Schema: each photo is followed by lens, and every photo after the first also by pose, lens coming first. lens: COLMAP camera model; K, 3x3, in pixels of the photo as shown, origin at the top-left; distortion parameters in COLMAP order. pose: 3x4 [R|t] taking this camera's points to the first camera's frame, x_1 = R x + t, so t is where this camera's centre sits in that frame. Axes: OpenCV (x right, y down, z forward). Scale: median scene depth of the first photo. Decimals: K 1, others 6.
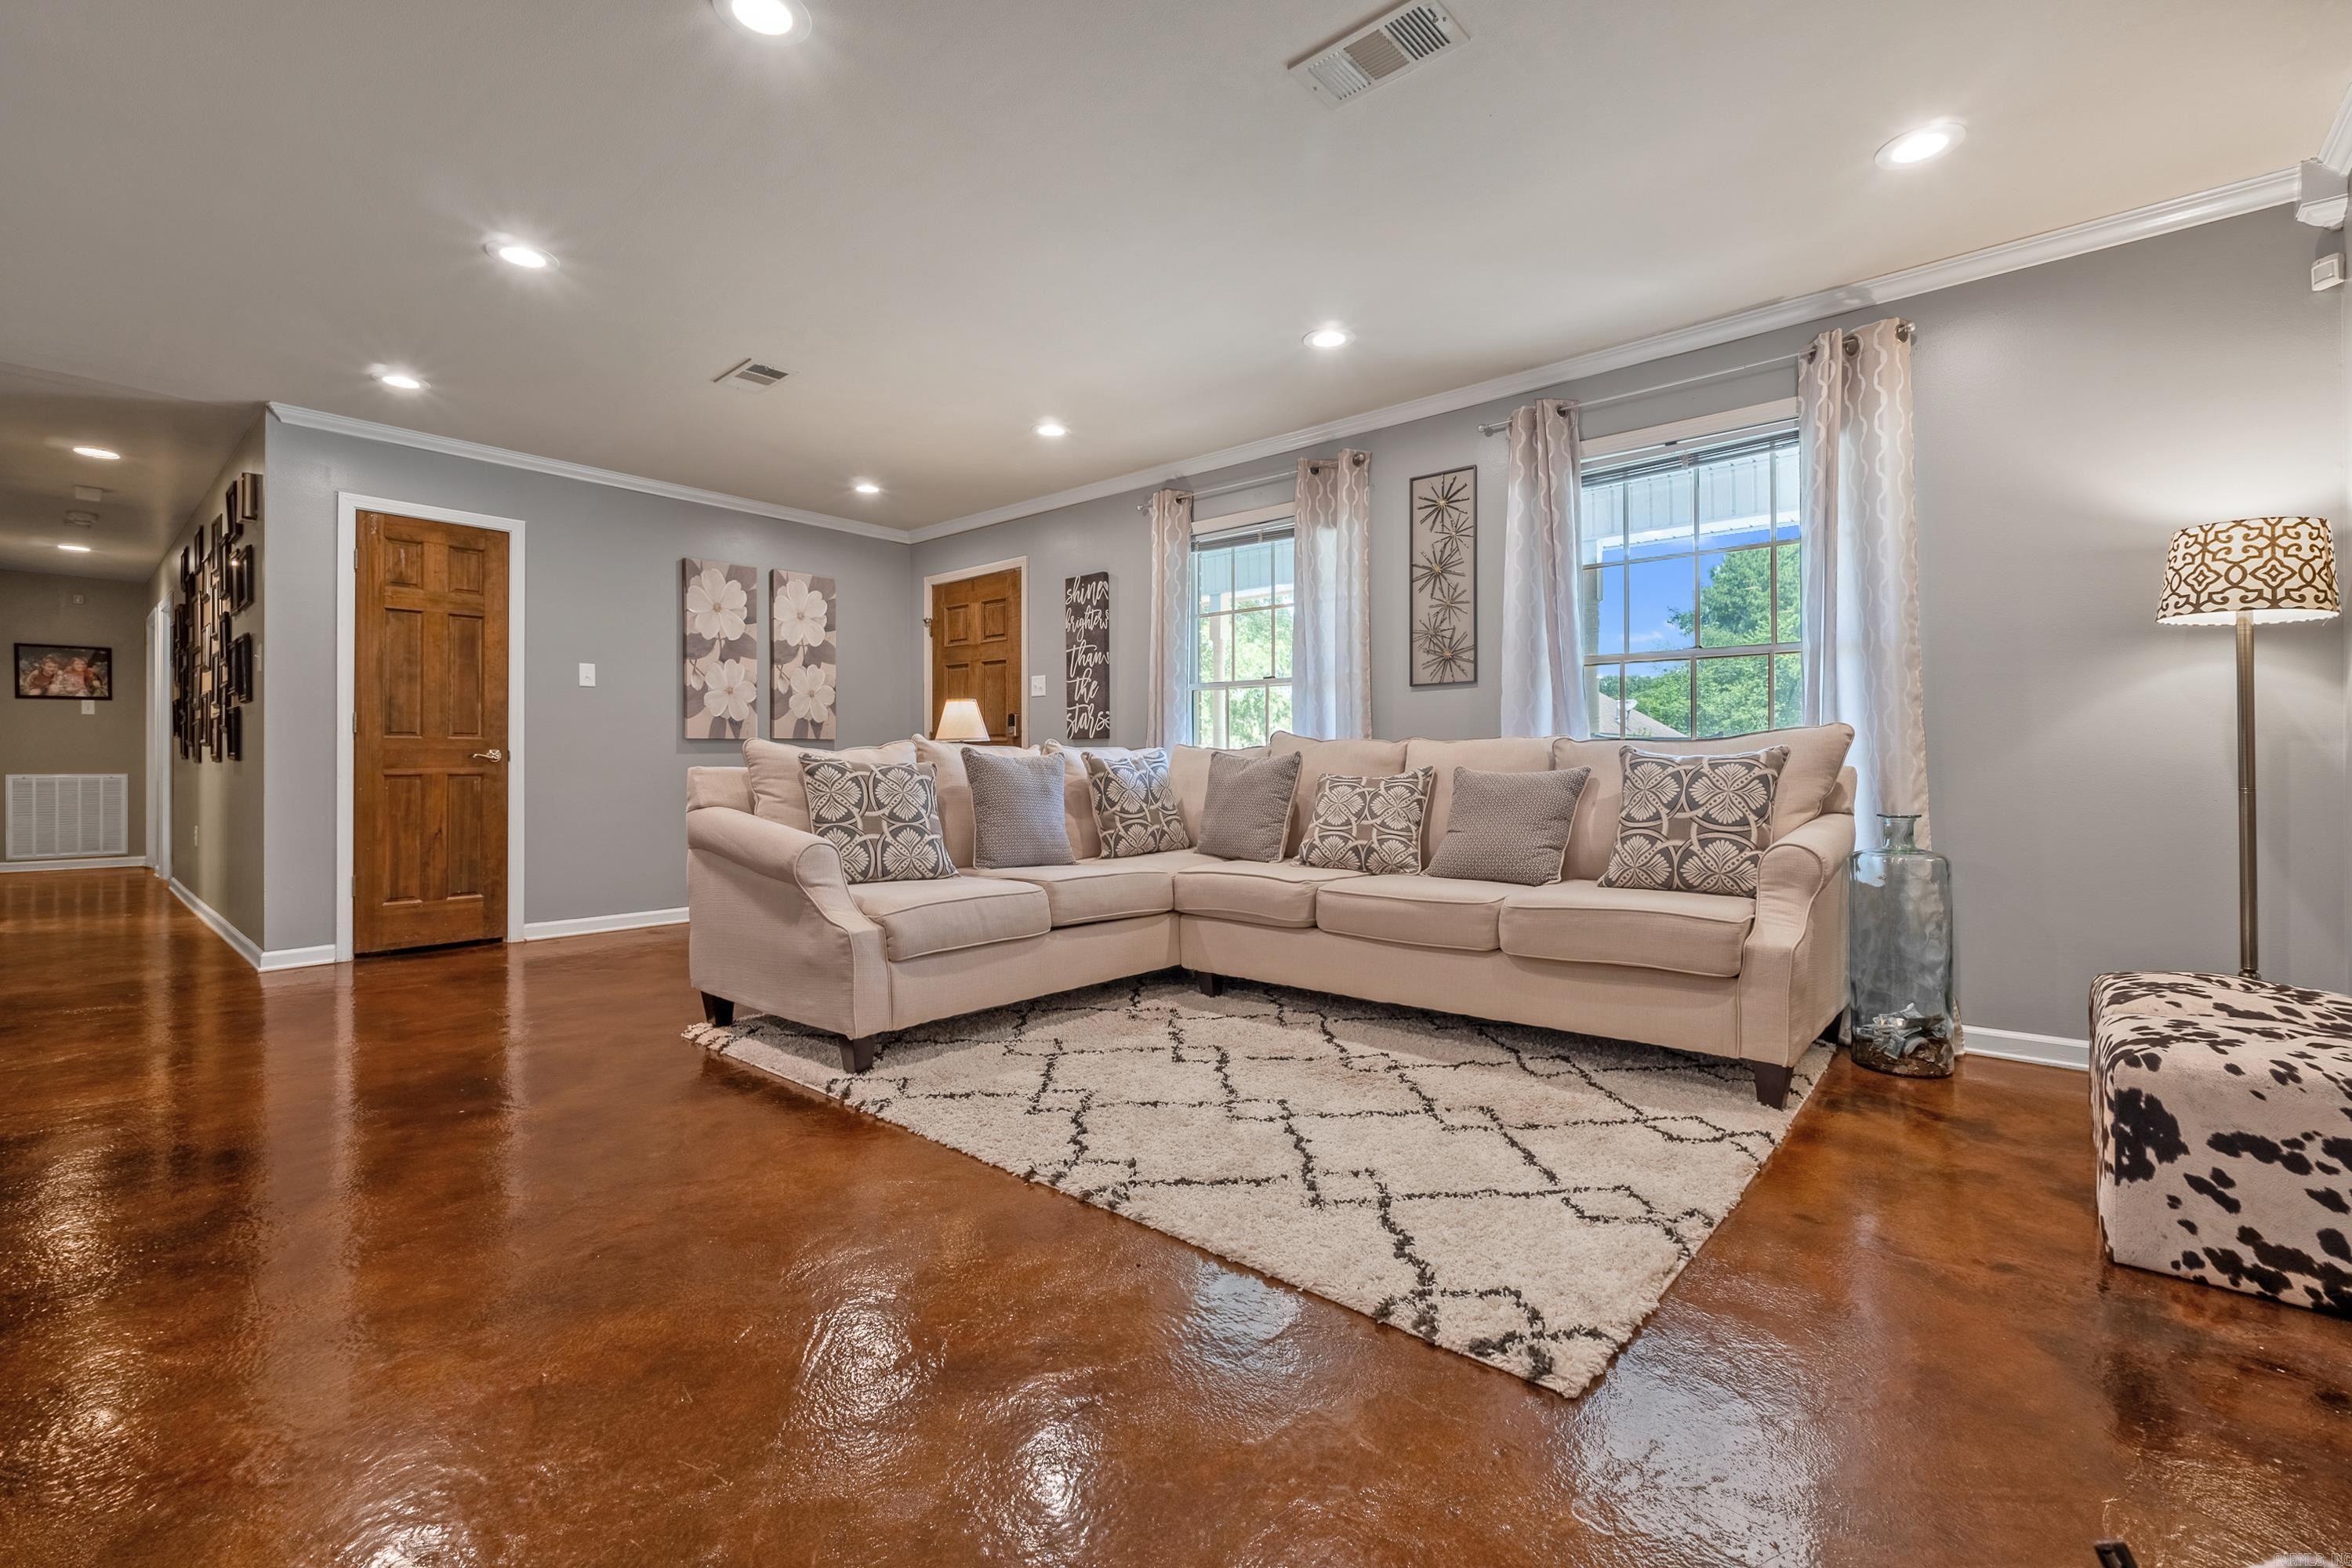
lens RADIAL K [[999.6, 0, 1188.1], [0, 999.6, 766.1], [0, 0, 1]] dist [-0.001561, 0.000008]
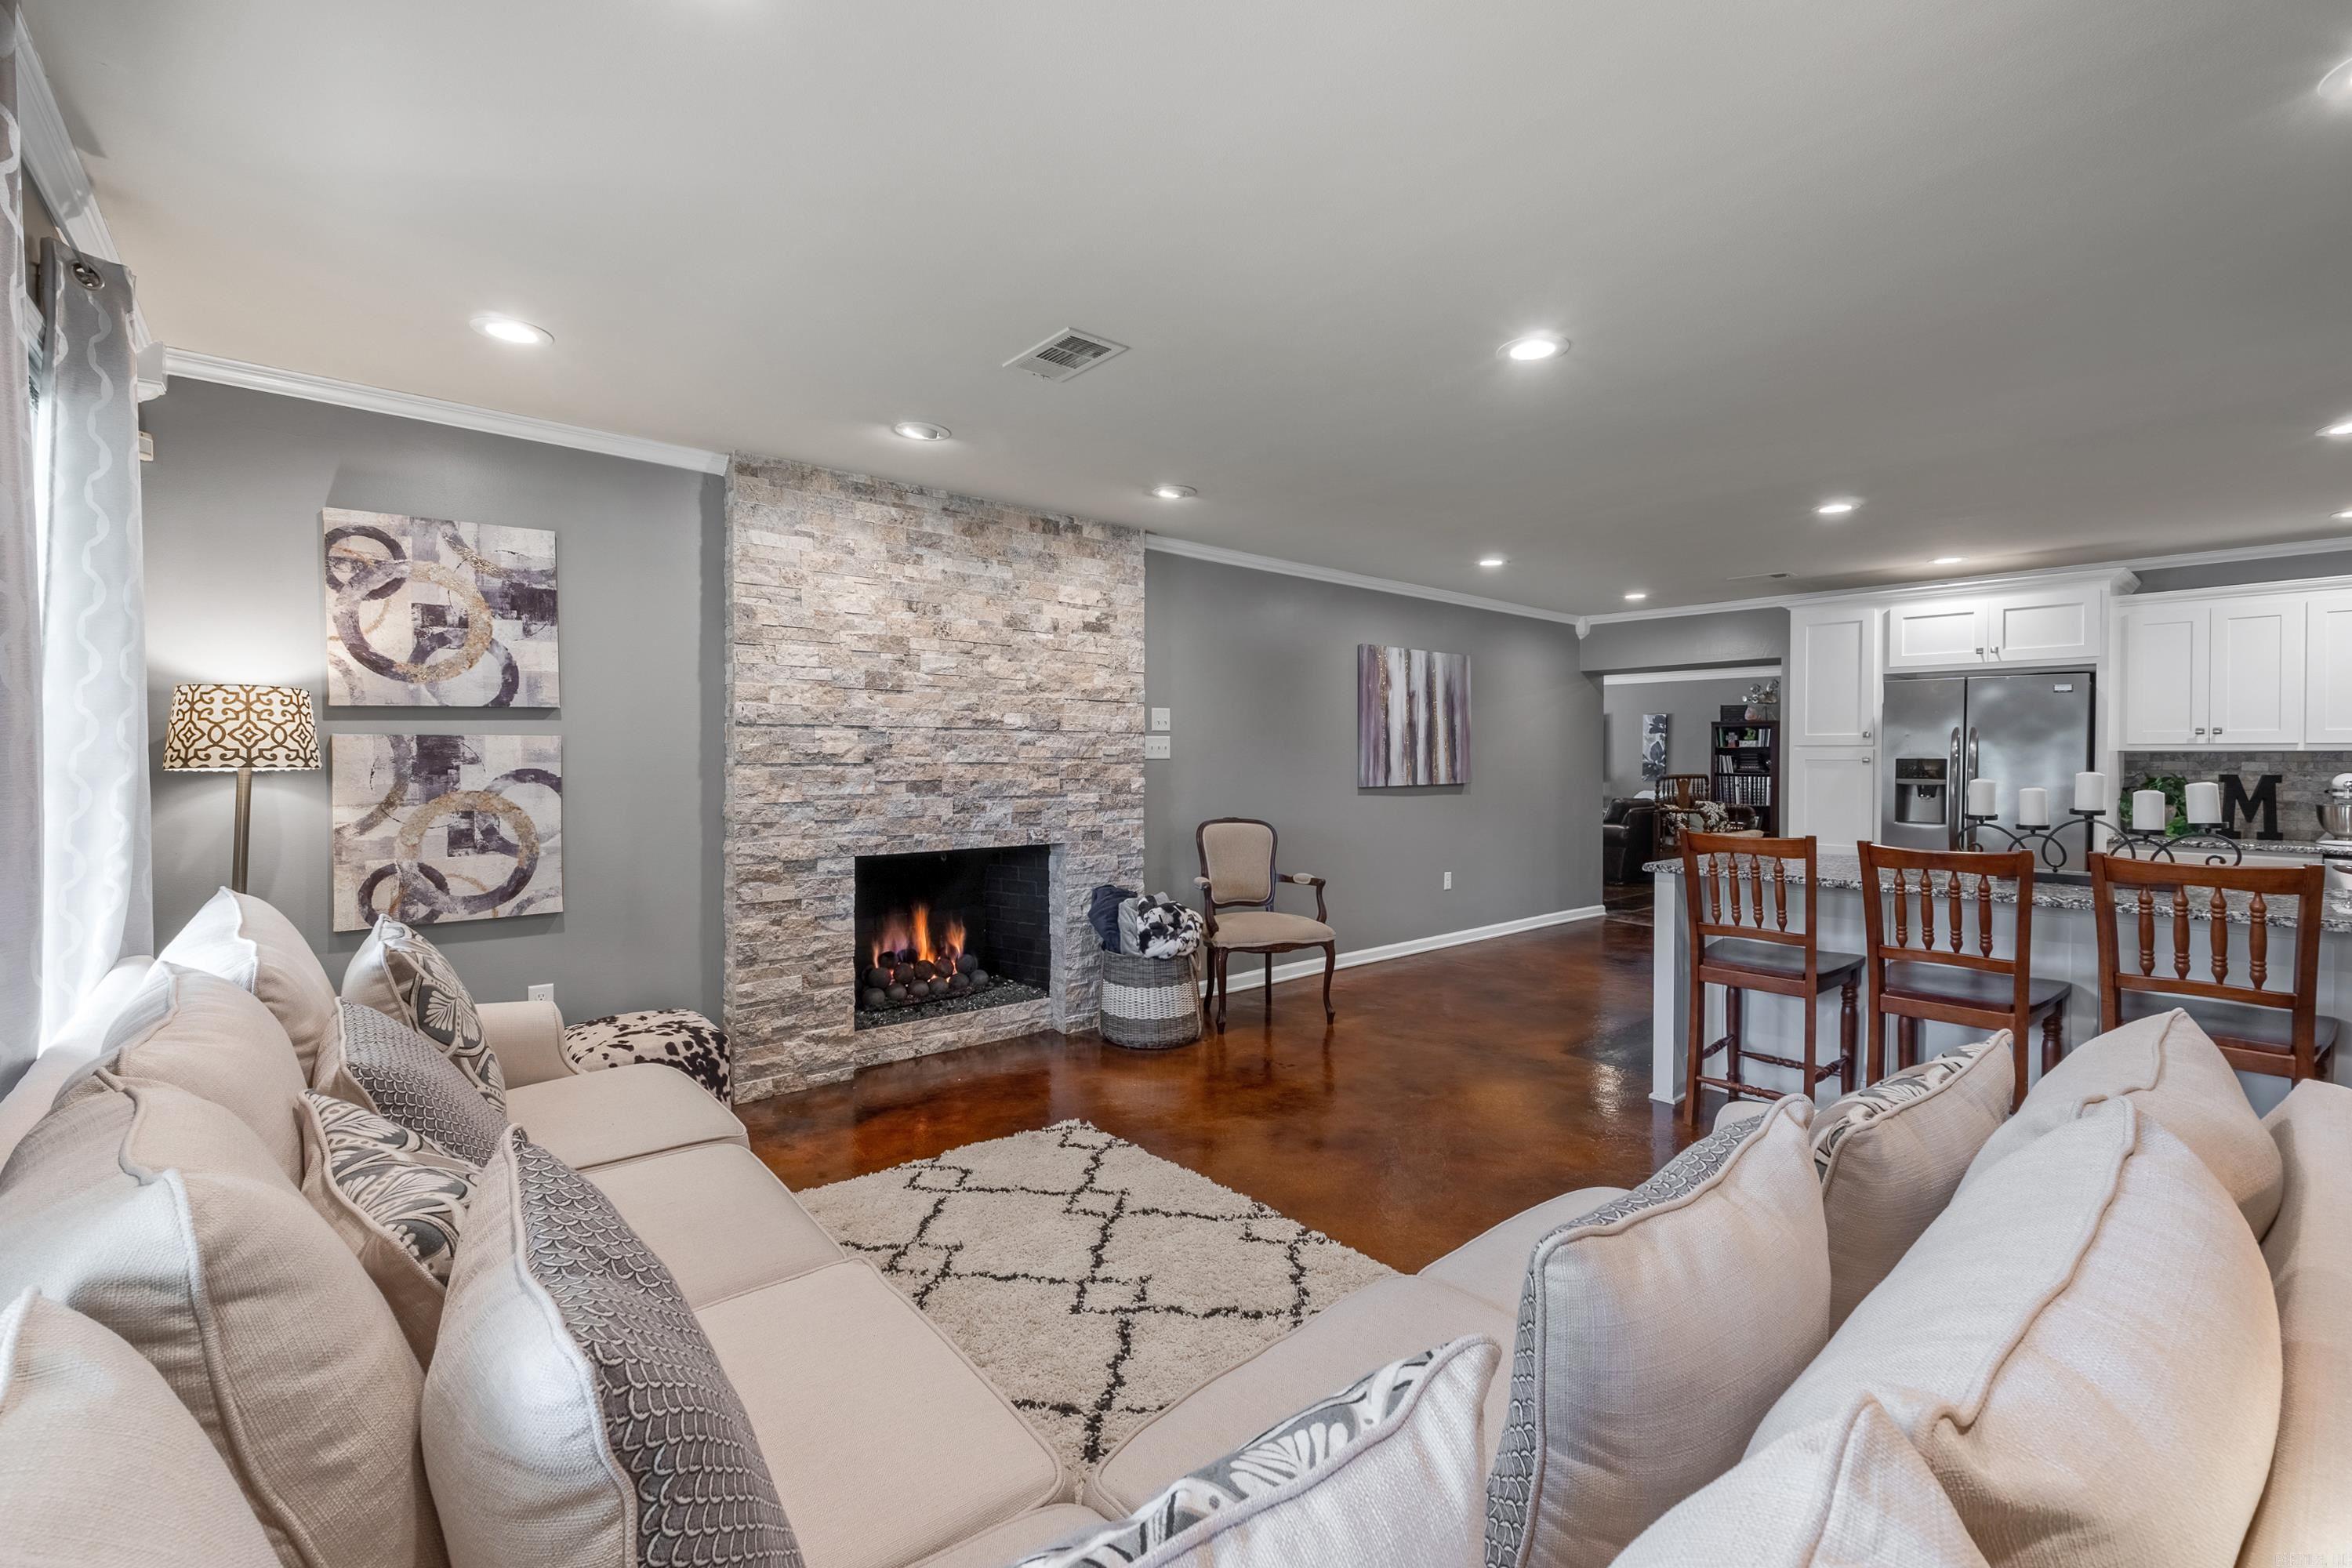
lens RADIAL K [[999.6, 0, 1188.1], [0, 999.6, 766.1], [0, 0, 1]] dist [-0.001561, 0.000008]
pose [[-0.989913, -0.007105, 0.141501, -0.071110], [-0.005477, 0.999914, 0.011892, -0.090514], [-0.141574, 0.010997, -0.989867, 1.027302]]
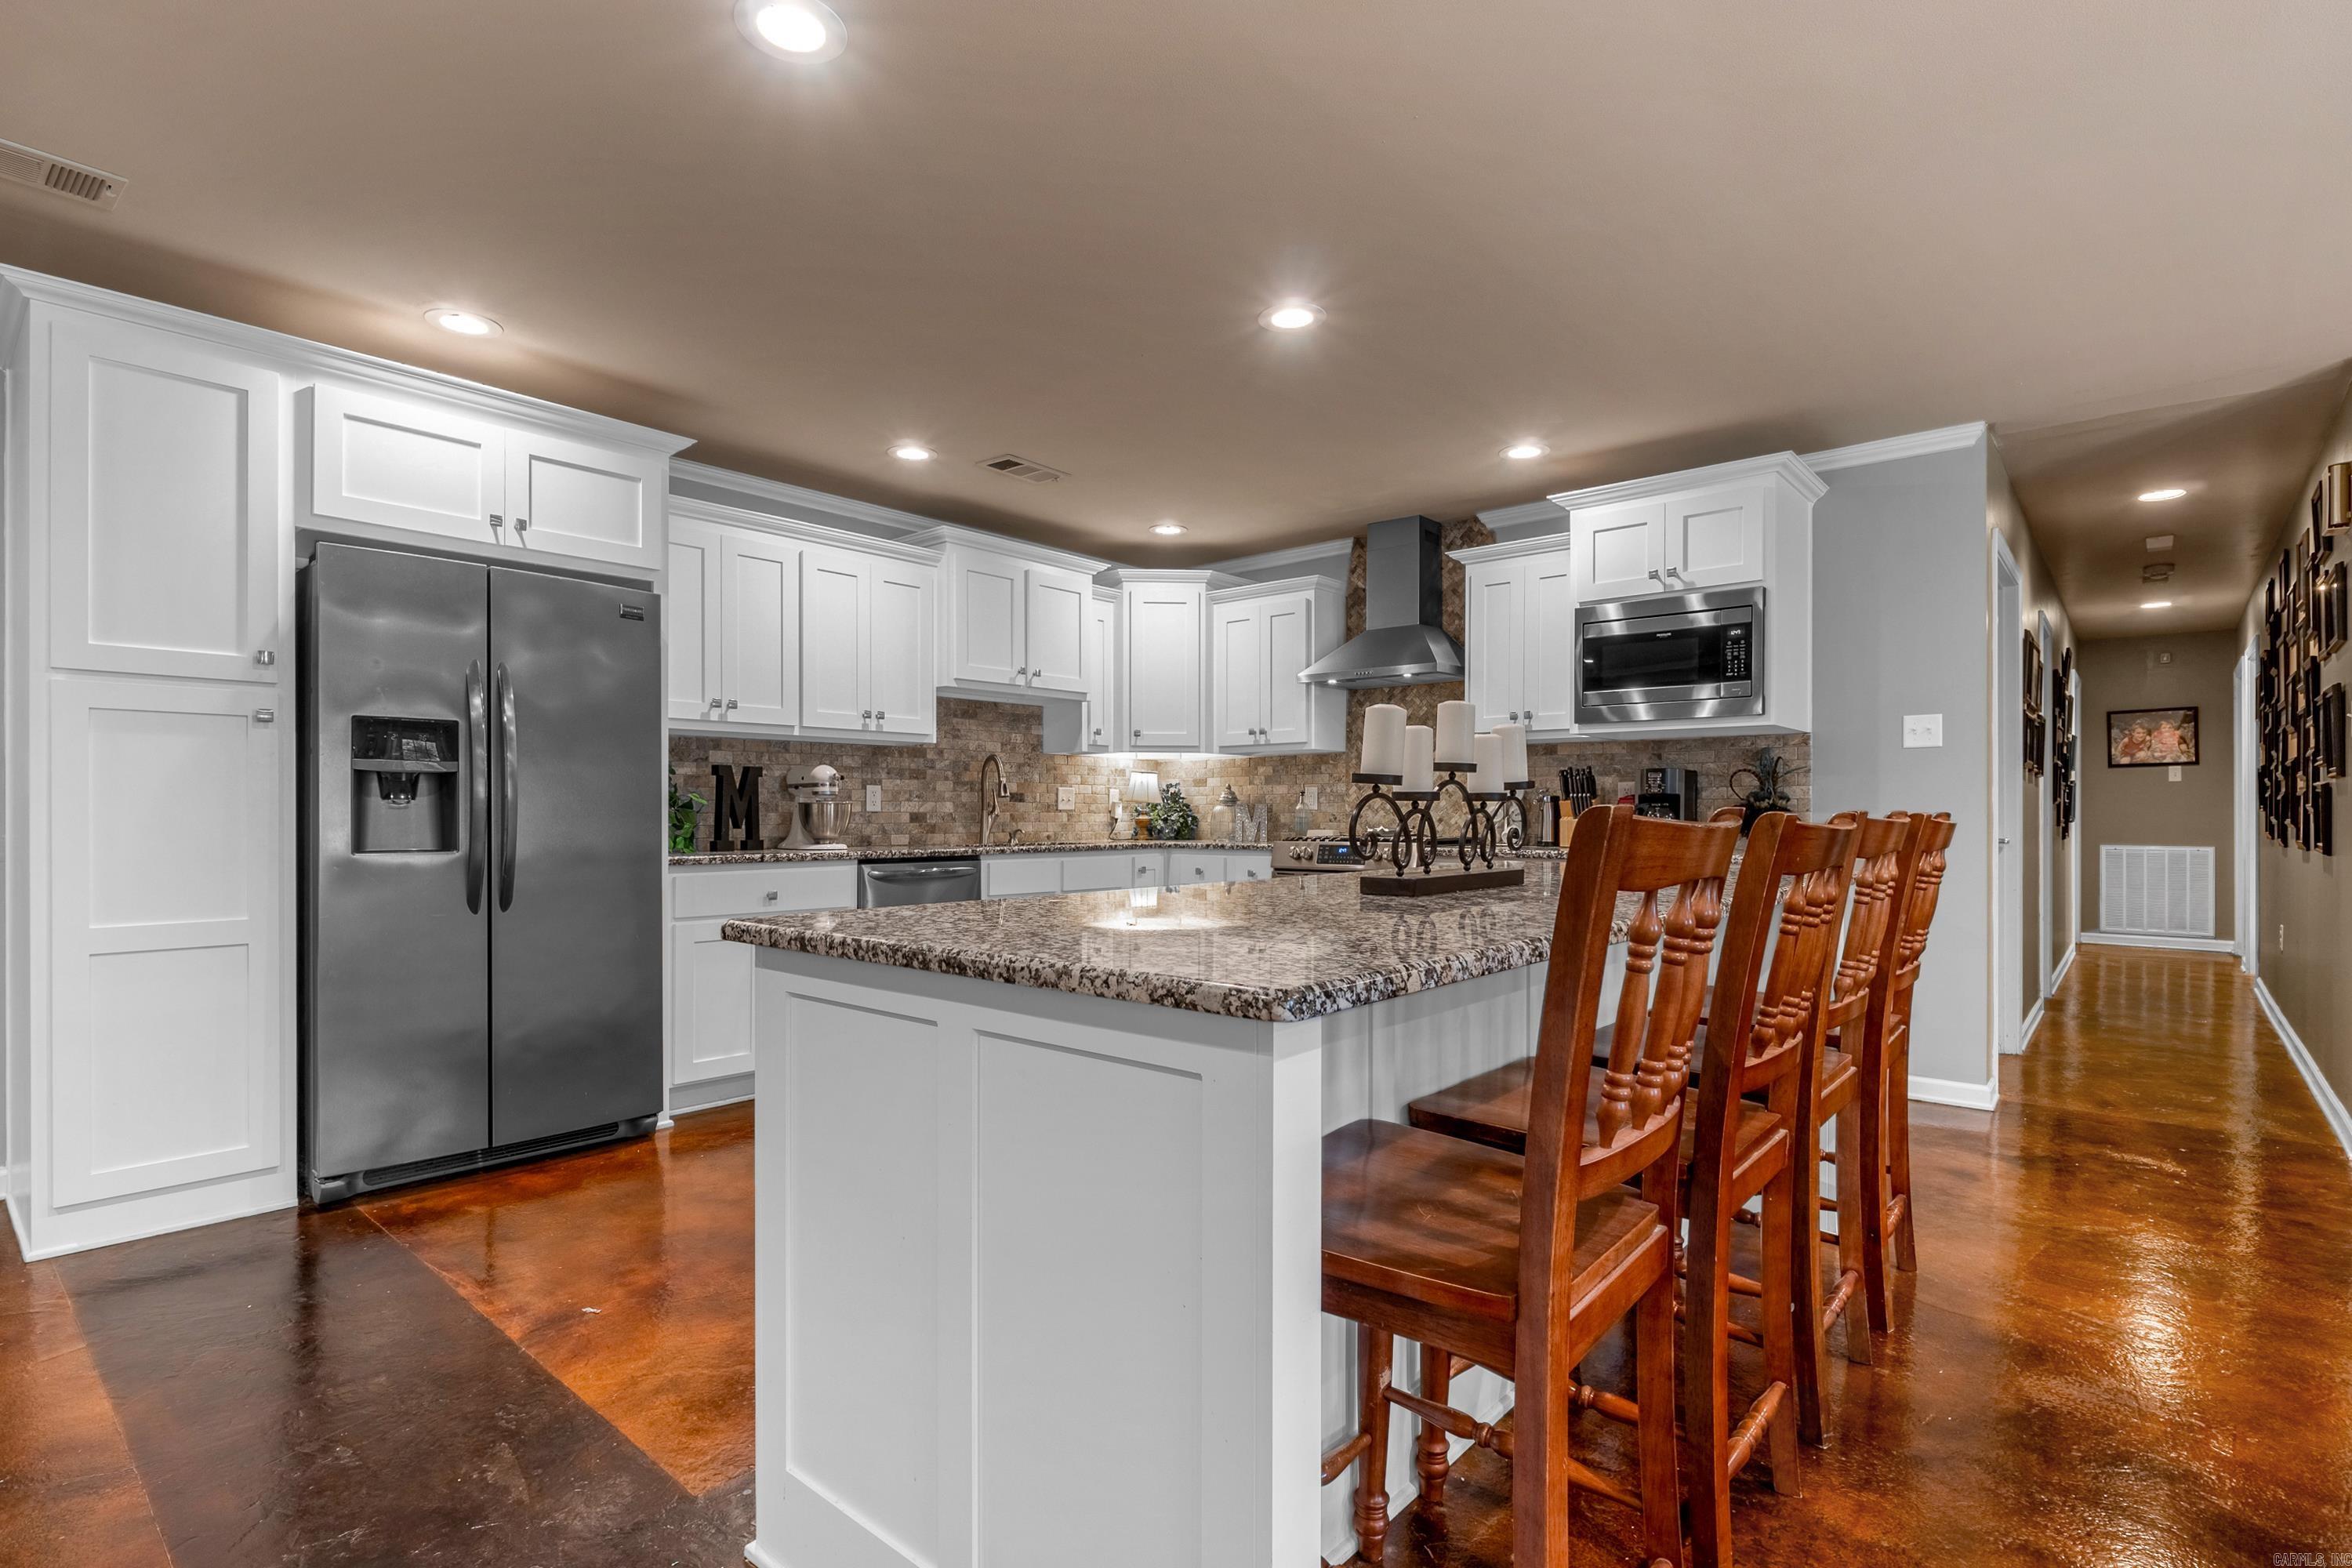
lens RADIAL K [[1125.7, 0, 1185.7], [0, 1125.7, 812.9], [0, 0, 1]] dist [-0.000704, -0.000649]
pose [[0.002636, -0.000996, -0.999996, -0.122133], [-0.002666, 0.999996, -0.001003, -0.034899], [0.999993, 0.002668, 0.002634, 0.153549]]
